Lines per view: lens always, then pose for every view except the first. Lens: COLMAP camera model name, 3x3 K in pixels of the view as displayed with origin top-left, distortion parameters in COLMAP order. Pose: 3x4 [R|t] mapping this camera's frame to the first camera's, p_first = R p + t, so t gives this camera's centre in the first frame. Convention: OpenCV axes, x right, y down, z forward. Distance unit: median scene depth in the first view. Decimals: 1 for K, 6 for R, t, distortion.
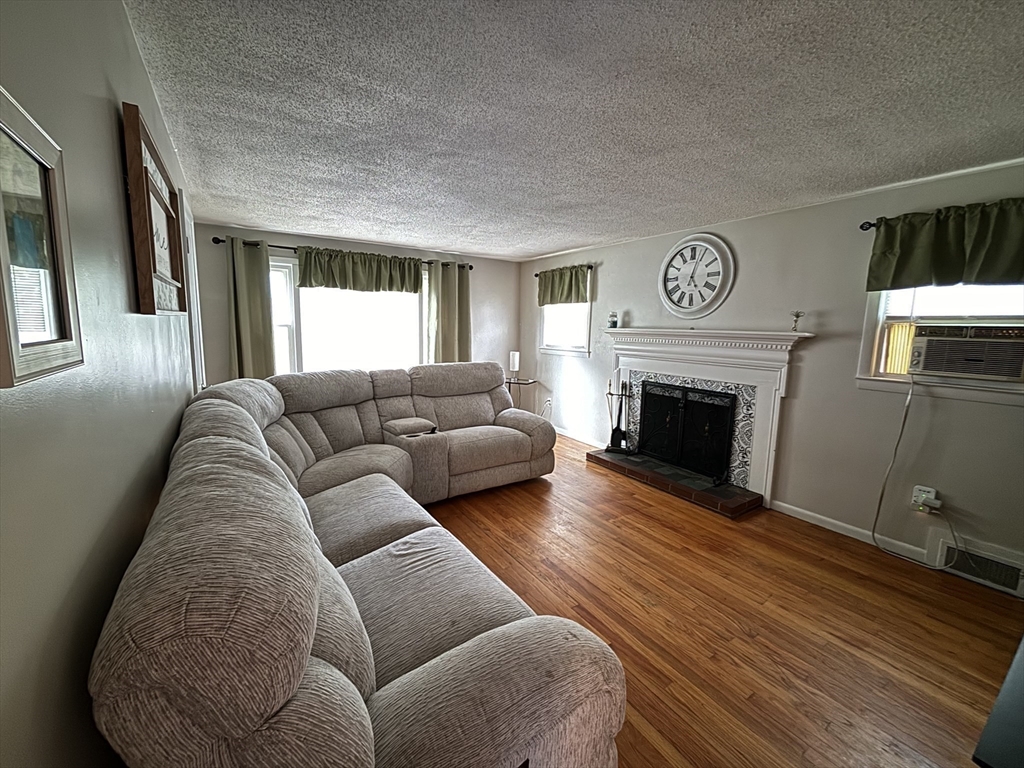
lens RADIAL K [[413.3, 0, 508.4], [0, 413.3, 375.7], [0, 0, 1]] dist [-0.004063, 0.000323]
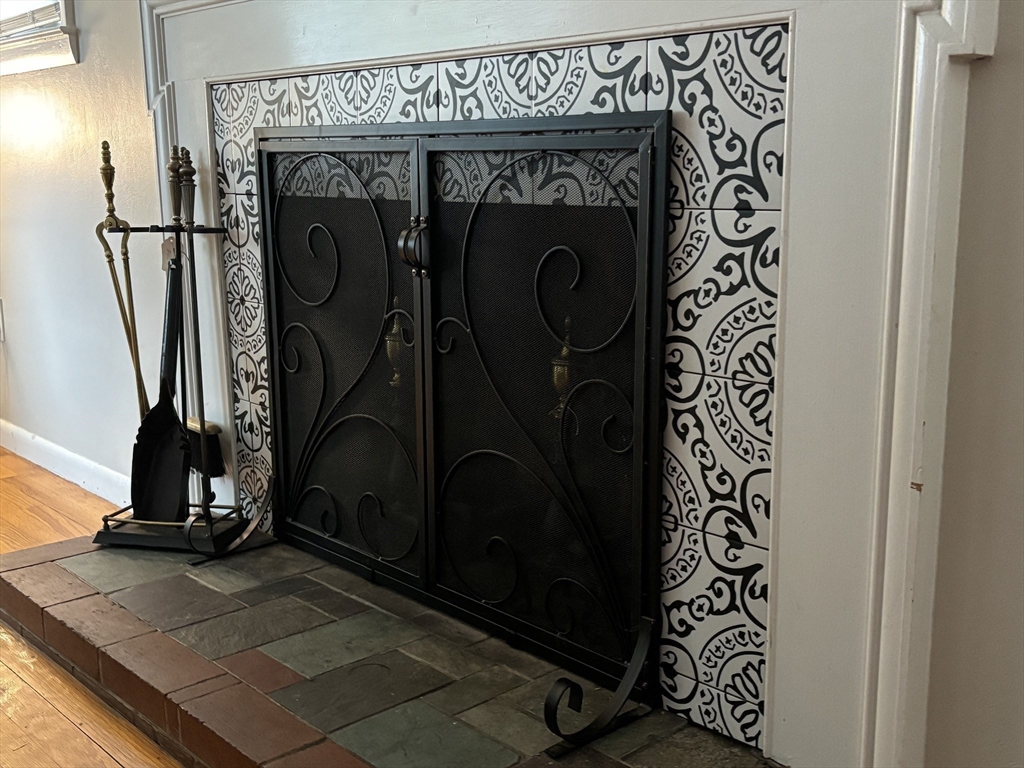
lens RADIAL K [[1130.9, 0, 512.8], [0, 1130.9, 388.0], [0, 0, 1]] dist [0.098309, 0.000000]
pose [[0.985200, -0.064654, 0.158746, 0.405816], [0.051576, 0.995031, 0.085166, 0.098303], [-0.163464, -0.075719, 0.983639, 0.581157]]
